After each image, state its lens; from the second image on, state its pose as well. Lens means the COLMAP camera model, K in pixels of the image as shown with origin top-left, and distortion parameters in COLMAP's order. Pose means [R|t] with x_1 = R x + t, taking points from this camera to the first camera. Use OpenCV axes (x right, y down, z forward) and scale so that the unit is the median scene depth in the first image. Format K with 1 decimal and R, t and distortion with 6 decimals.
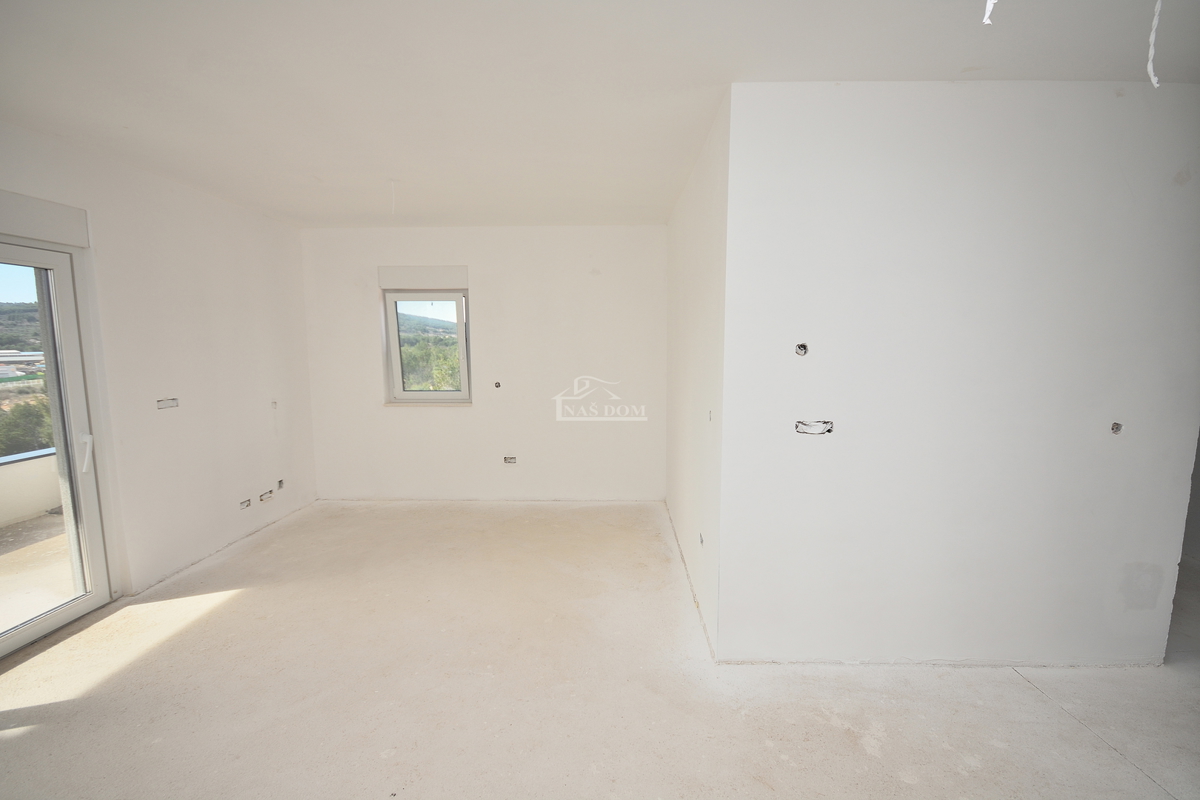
lens RADIAL K [[526.7, 0, 603.5], [0, 526.7, 401.2], [0, 0, 1]] dist [0.018840, -0.016503]
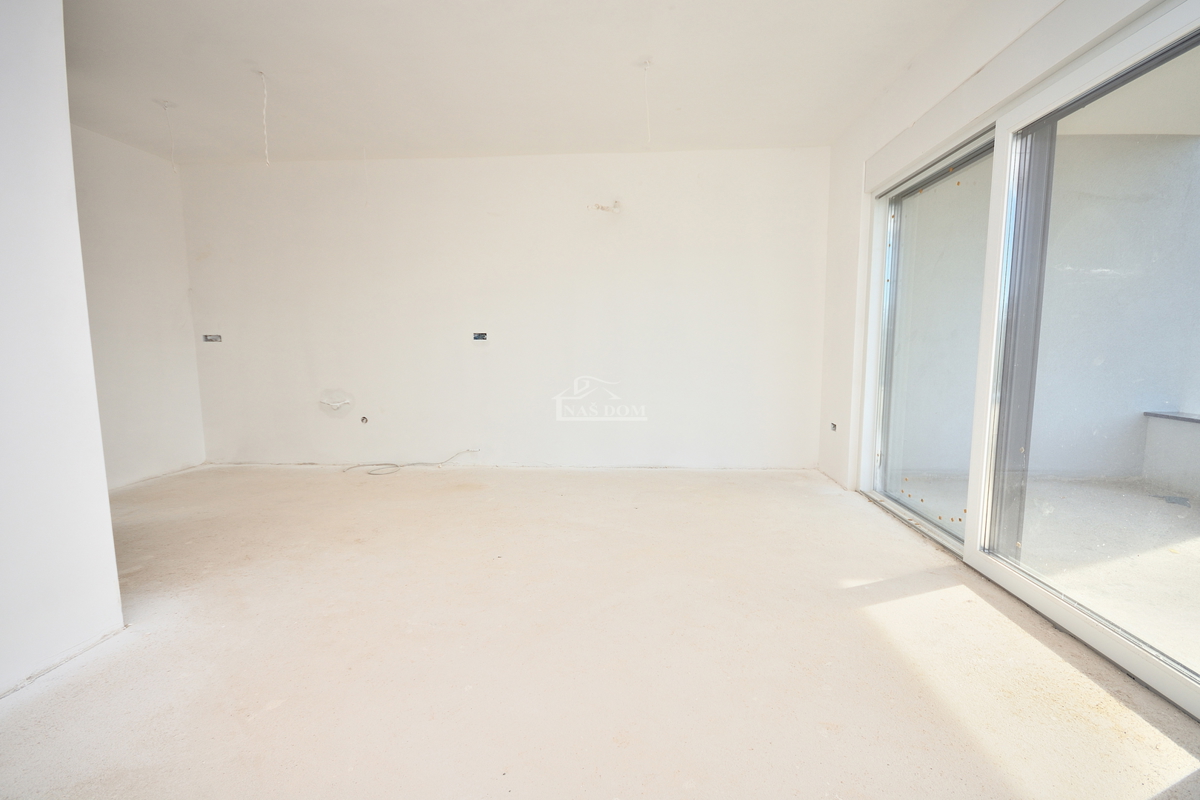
lens RADIAL K [[541.1, 0, 604.6], [0, 541.1, 408.5], [0, 0, 1]] dist [-0.000712, -0.000221]
pose [[-0.999131, 0.006433, 0.041193, -0.372832], [0.015170, 0.976389, 0.215486, 0.006715], [-0.038834, 0.215924, -0.975638, 1.175325]]
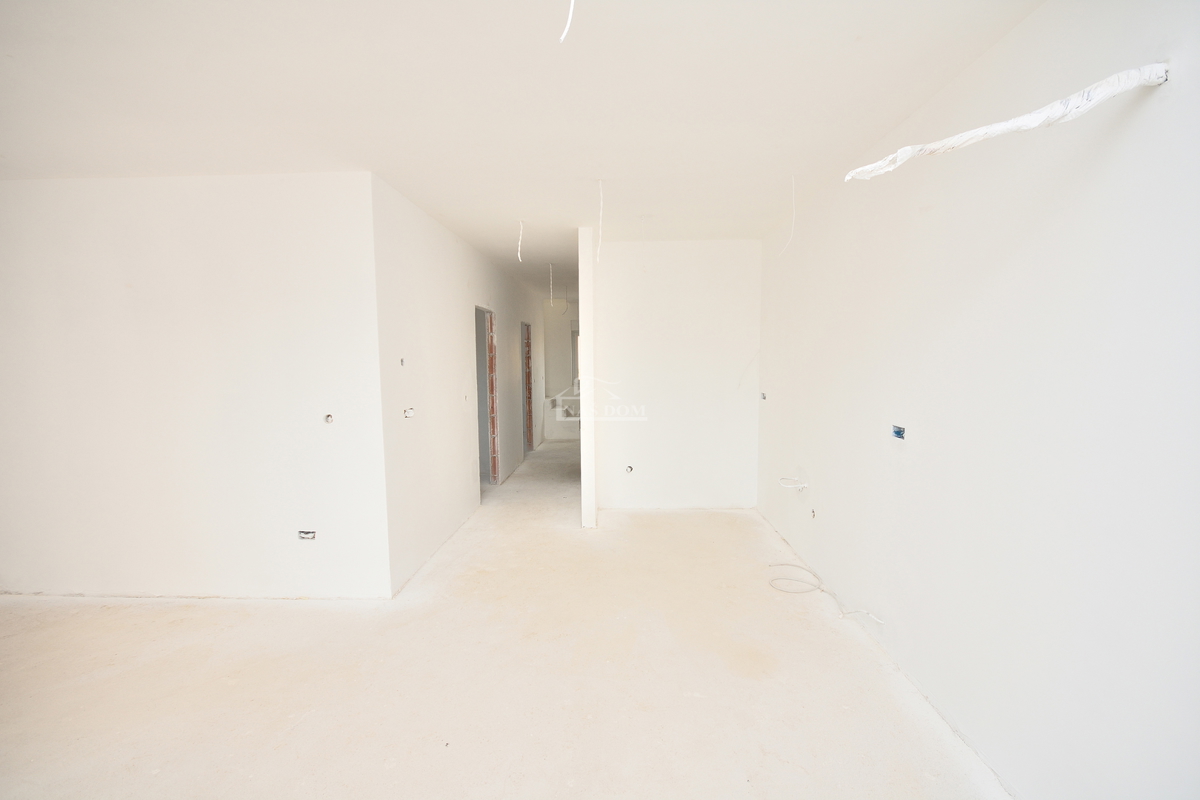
lens RADIAL K [[527.9, 0, 602.8], [0, 527.9, 404.0], [0, 0, 1]] dist [-0.000229, -0.000274]
pose [[0.009630, -0.083822, 0.996434, -0.731610], [0.111374, 0.990370, 0.082236, -0.028516], [-0.993732, 0.110185, 0.018873, 0.271950]]
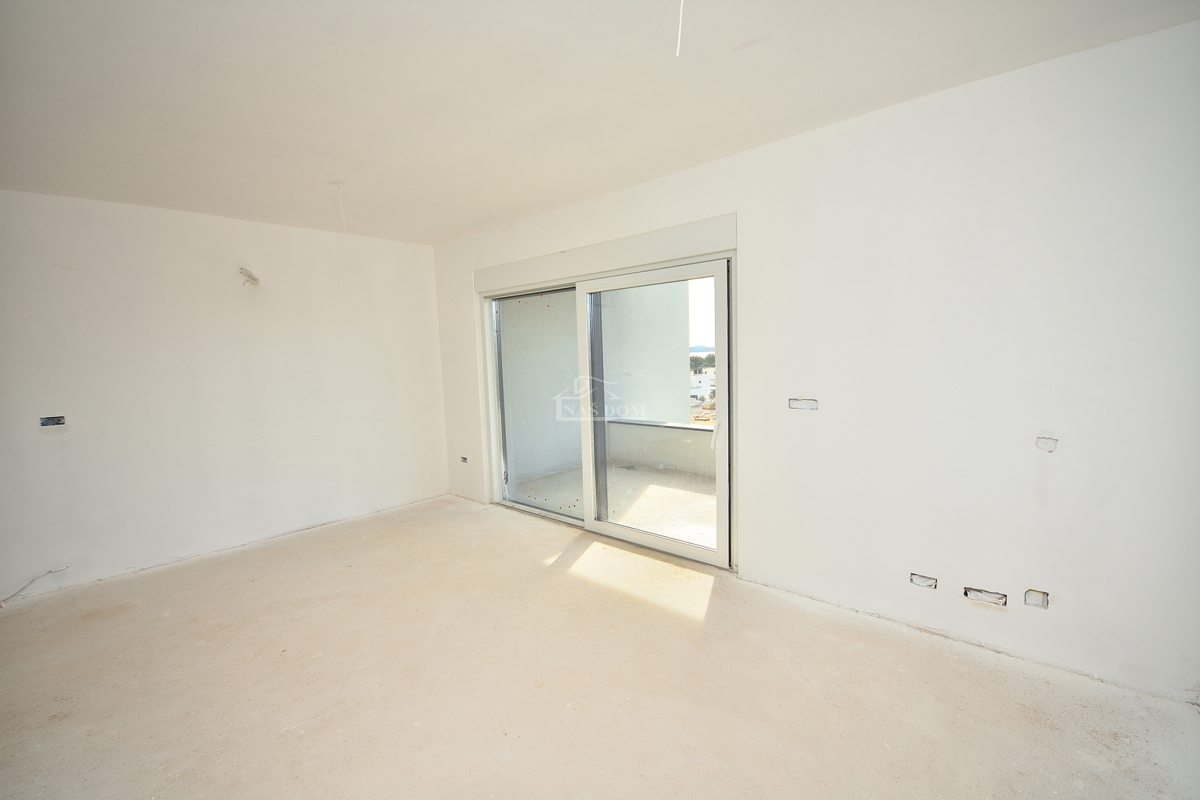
lens RADIAL K [[527.9, 0, 602.8], [0, 527.9, 404.0], [0, 0, 1]] dist [-0.000229, -0.000274]
pose [[-0.654188, 0.102534, -0.749350, 0.034843], [-0.041671, 0.984377, 0.171073, -0.125048], [0.755183, 0.143140, -0.639695, 1.264894]]
